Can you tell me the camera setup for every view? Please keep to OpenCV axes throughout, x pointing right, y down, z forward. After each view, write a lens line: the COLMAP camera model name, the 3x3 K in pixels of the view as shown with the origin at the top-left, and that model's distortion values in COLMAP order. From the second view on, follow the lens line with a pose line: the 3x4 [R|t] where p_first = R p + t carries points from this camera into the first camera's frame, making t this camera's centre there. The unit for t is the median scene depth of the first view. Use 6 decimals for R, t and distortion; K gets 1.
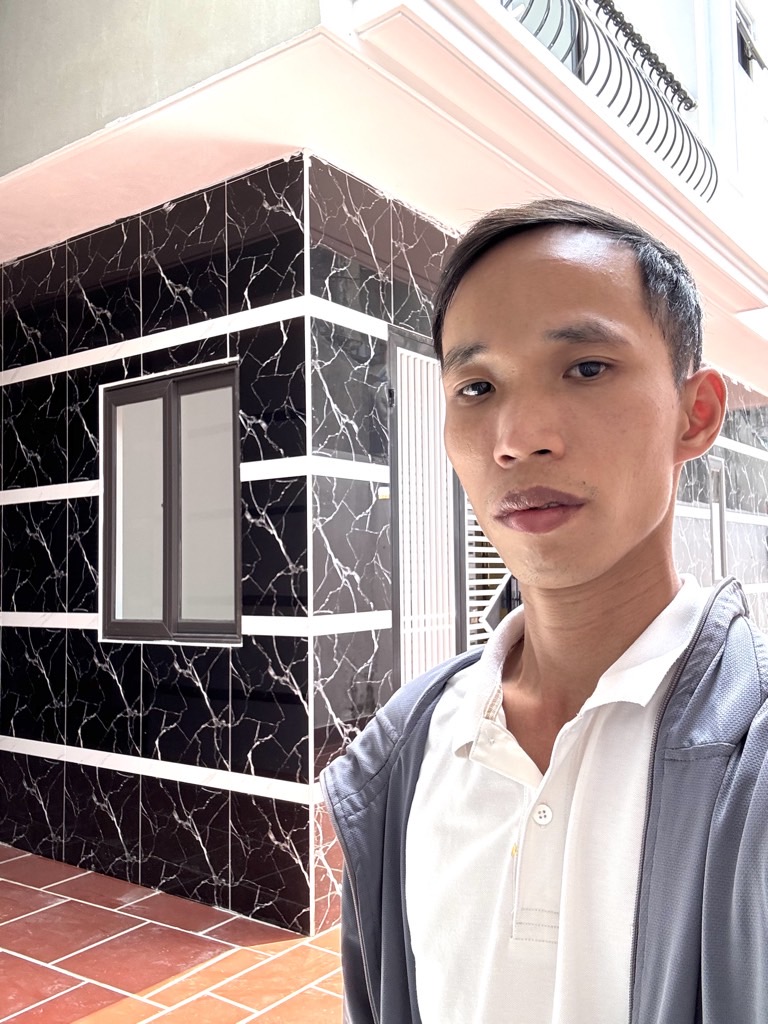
lens RADIAL K [[930.6, 0, 384.0], [0, 930.6, 512.0], [0, 0, 1]] dist [0.143781, -0.260706]
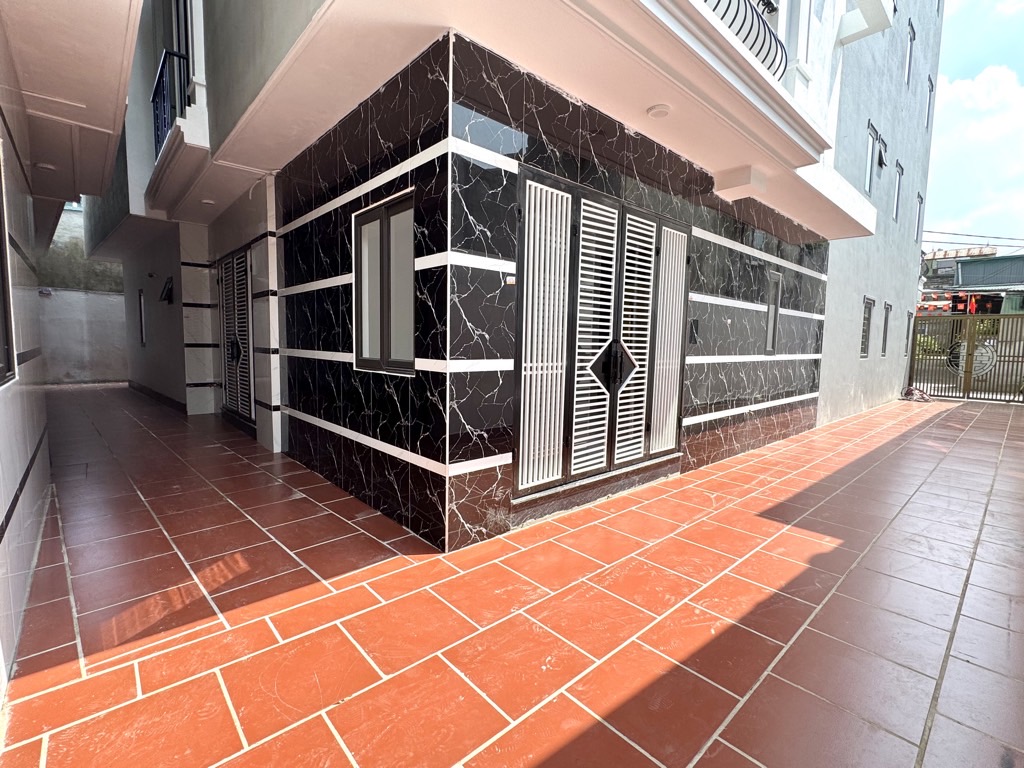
lens RADIAL K [[474.0, 0, 512.0], [0, 474.0, 384.0], [0, 0, 1]] dist [-0.002317, -0.000095]
pose [[0.979172, 0.052127, -0.196225, 0.164869], [-0.021949, 0.987993, 0.152931, 0.028463], [0.201840, -0.145439, 0.968560, 0.248563]]
